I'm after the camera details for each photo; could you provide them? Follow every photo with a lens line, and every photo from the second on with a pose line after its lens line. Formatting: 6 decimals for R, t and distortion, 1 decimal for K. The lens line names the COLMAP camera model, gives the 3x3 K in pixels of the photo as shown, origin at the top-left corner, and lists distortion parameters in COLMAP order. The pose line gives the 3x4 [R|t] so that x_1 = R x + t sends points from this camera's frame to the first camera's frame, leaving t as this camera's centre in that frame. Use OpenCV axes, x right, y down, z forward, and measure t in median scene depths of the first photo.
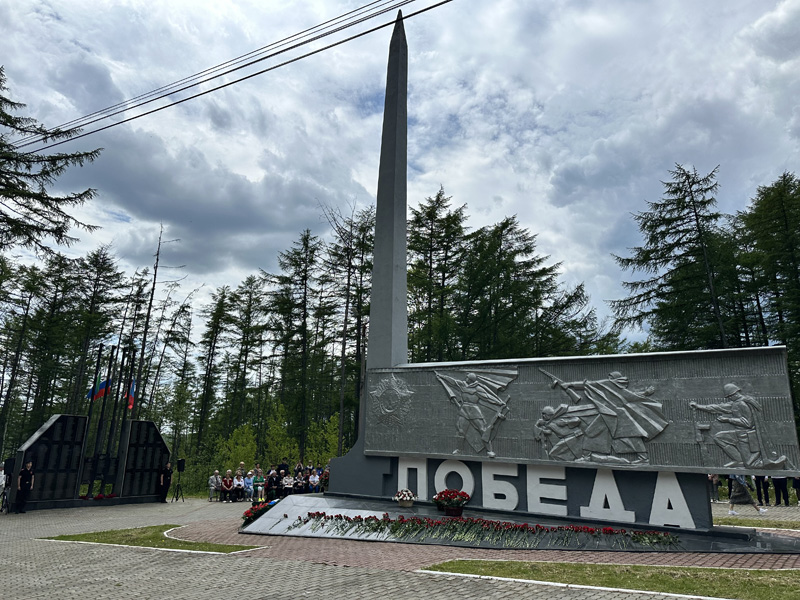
lens RADIAL K [[557.4, 0, 400.0], [0, 557.4, 300.0], [0, 0, 1]] dist [0.081366, -0.121521]
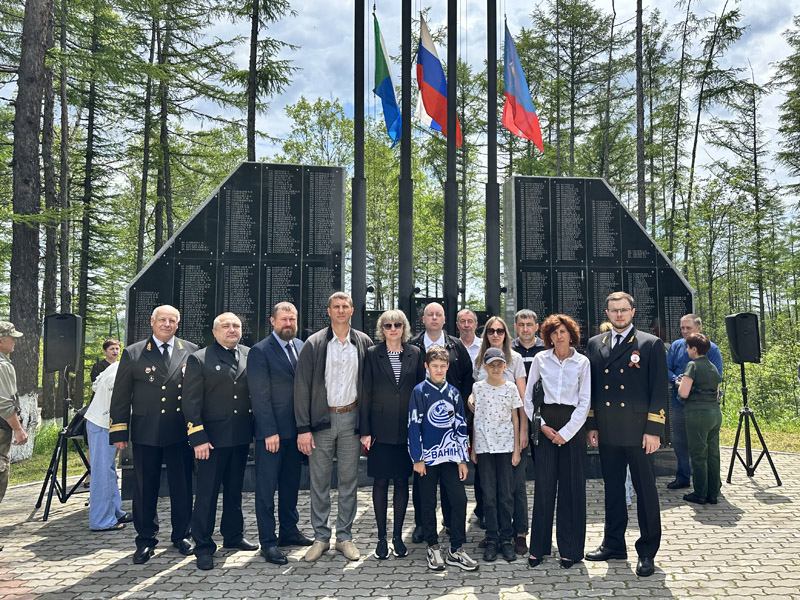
lens RADIAL K [[557.4, 0, 400.0], [0, 557.4, 300.0], [0, 0, 1]] dist [0.081366, -0.121521]
pose [[0.576900, -0.056830, -0.814835, -0.229441], [0.220408, 0.971403, 0.088298, 0.183946], [0.786516, -0.230535, 0.572928, 0.620832]]
